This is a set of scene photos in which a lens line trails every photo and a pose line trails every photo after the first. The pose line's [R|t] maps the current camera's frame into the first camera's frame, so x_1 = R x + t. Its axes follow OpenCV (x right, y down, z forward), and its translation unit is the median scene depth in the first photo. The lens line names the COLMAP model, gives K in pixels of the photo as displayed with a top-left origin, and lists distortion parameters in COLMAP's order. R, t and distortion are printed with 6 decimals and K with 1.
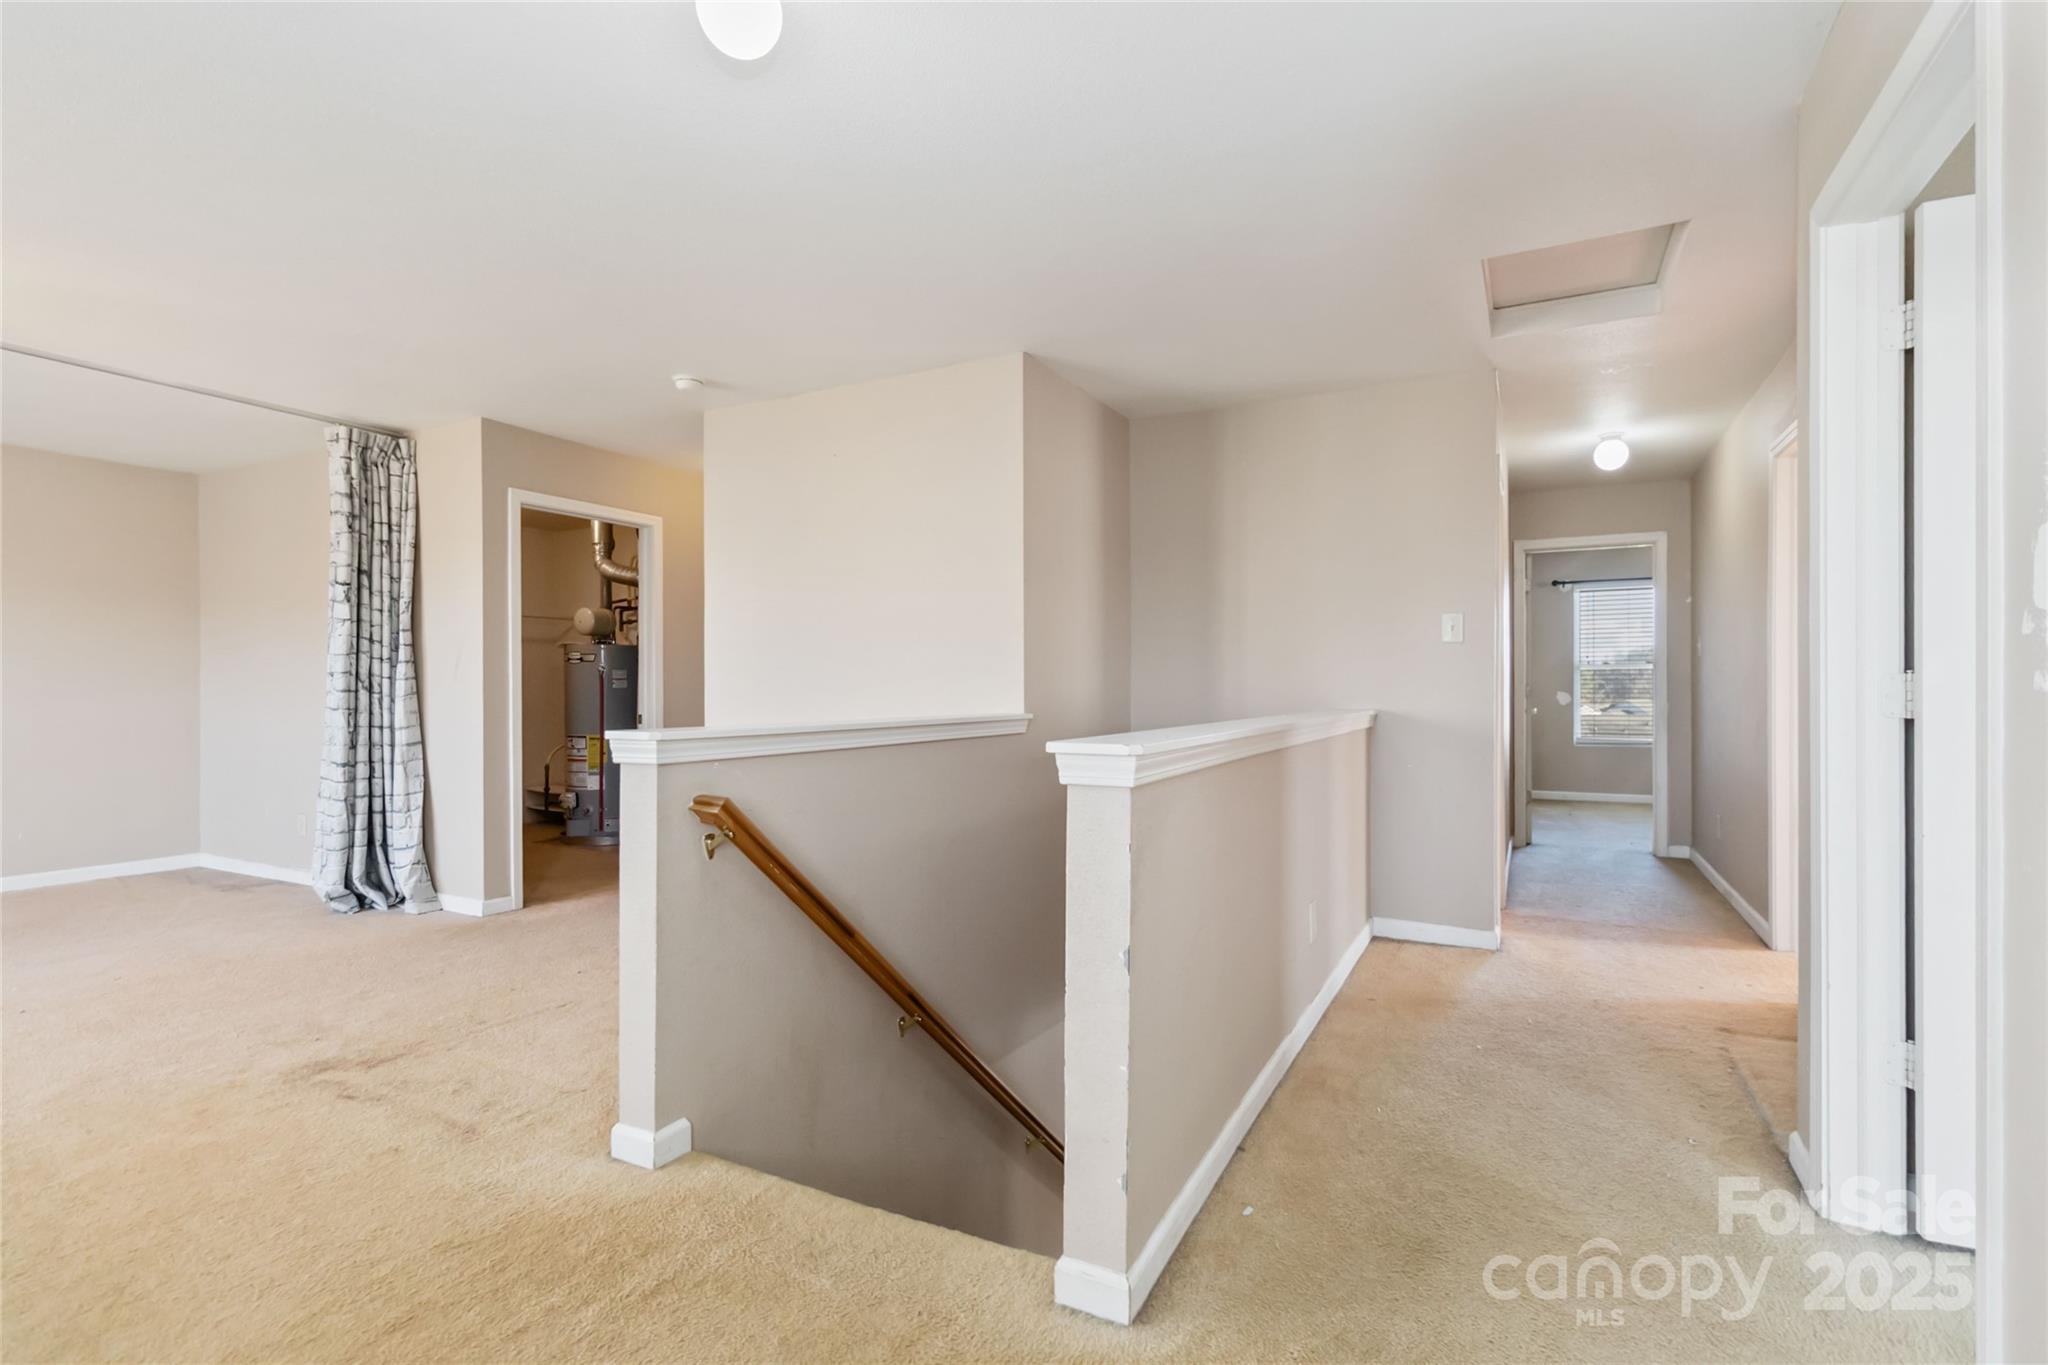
lens RADIAL K [[958.3, 0, 1026.8], [0, 958.3, 690.6], [0, 0, 1]] dist [0.003395, -0.000264]
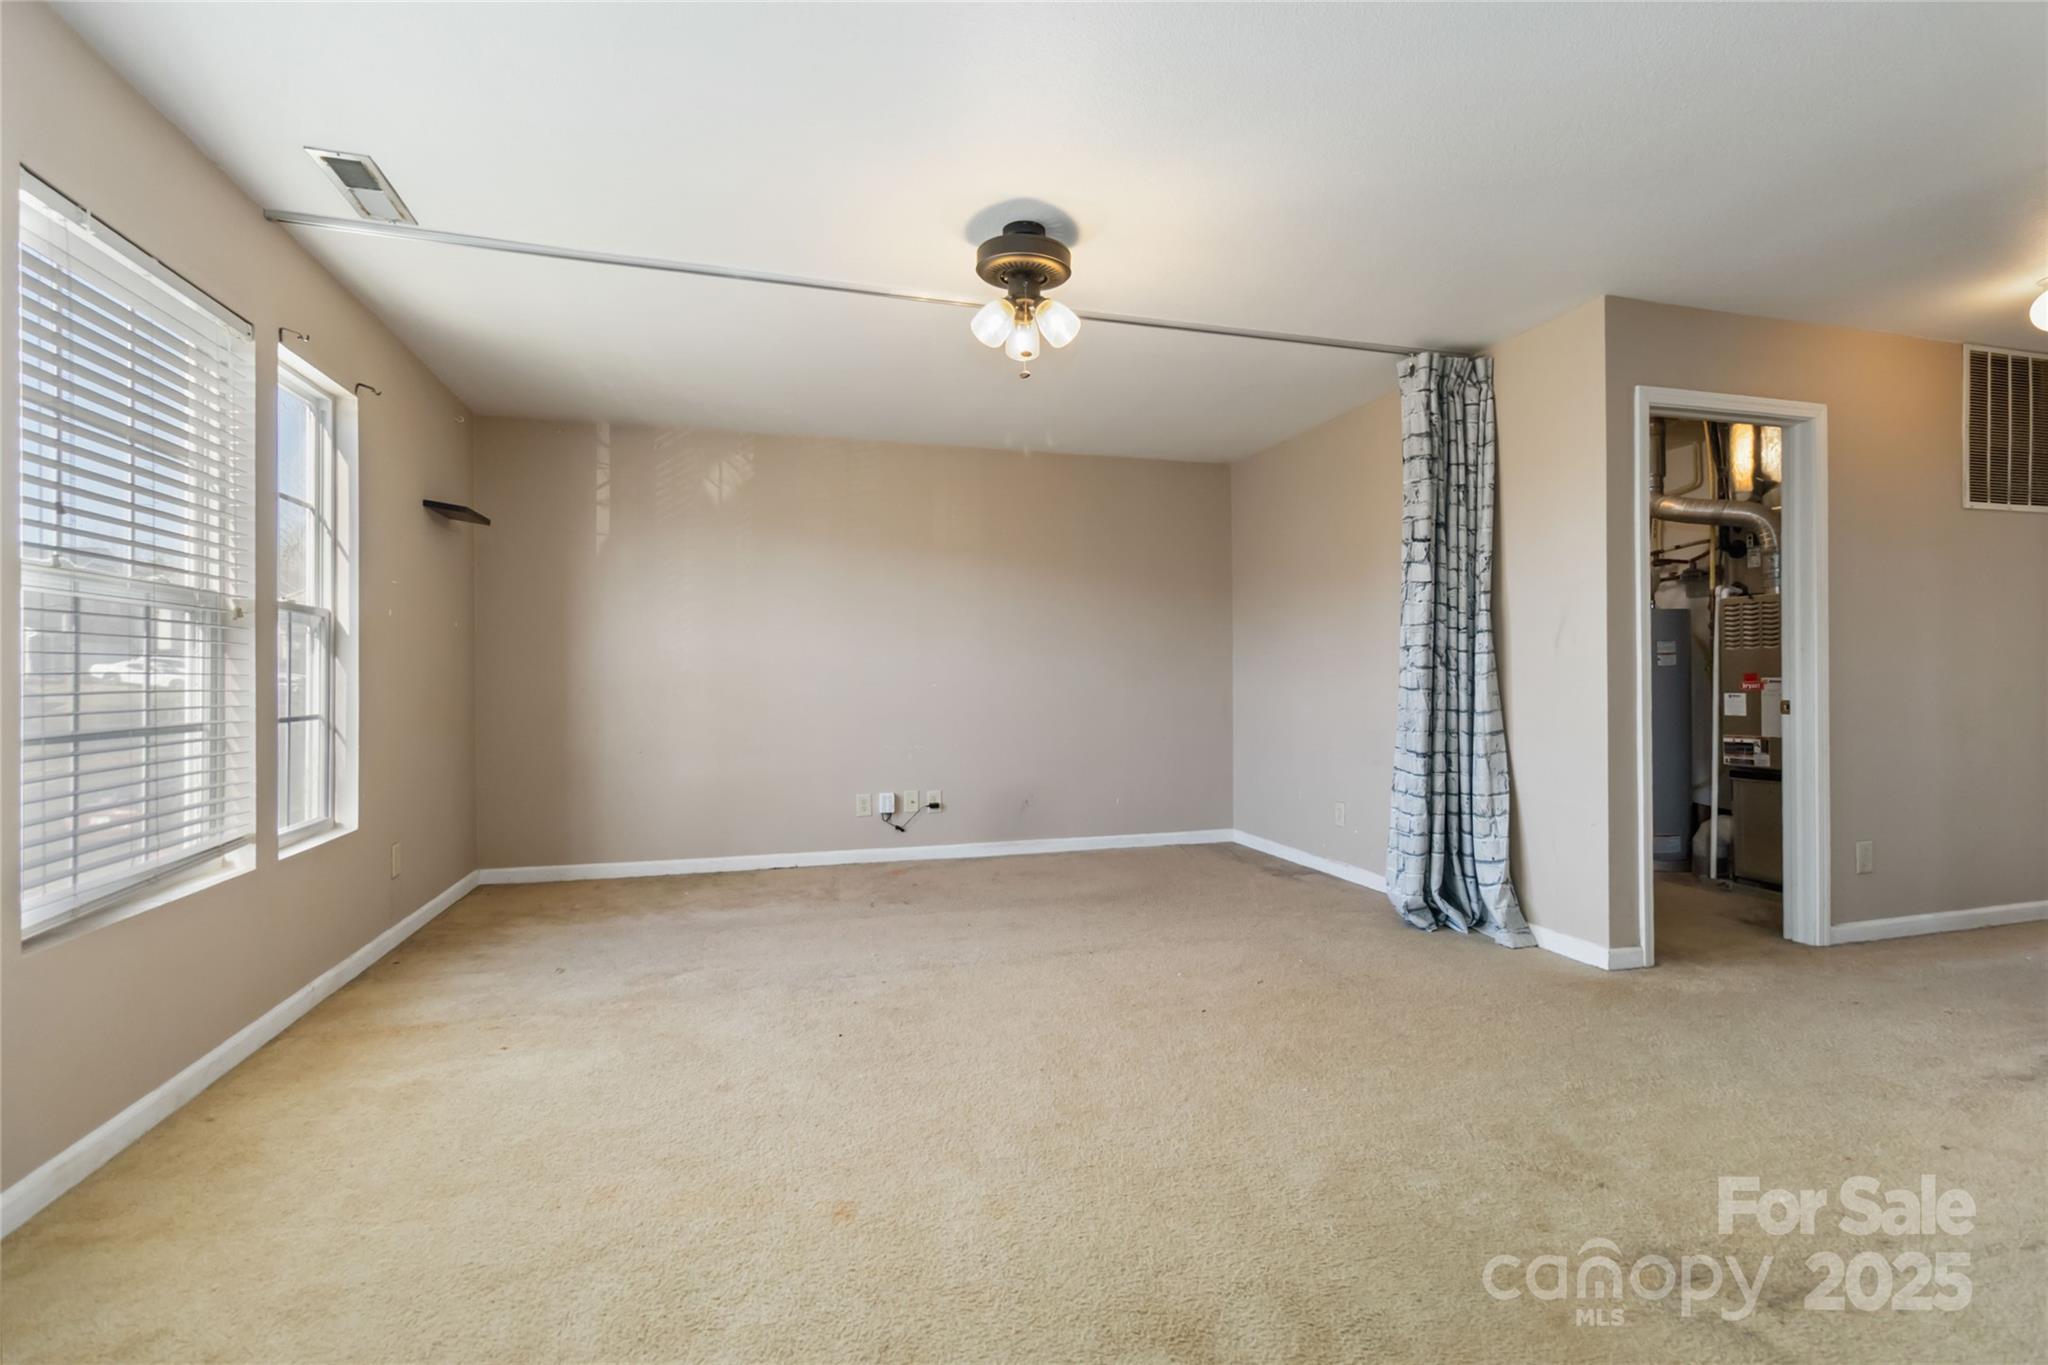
lens RADIAL K [[958.3, 0, 1026.3], [0, 958.3, 679.8], [0, 0, 1]] dist [0.003395, -0.000264]
pose [[0.685916, -0.003834, -0.727670, -0.328133], [0.005105, 0.999987, -0.000457, 0.009653], [0.727662, -0.003401, 0.685927, 0.162570]]
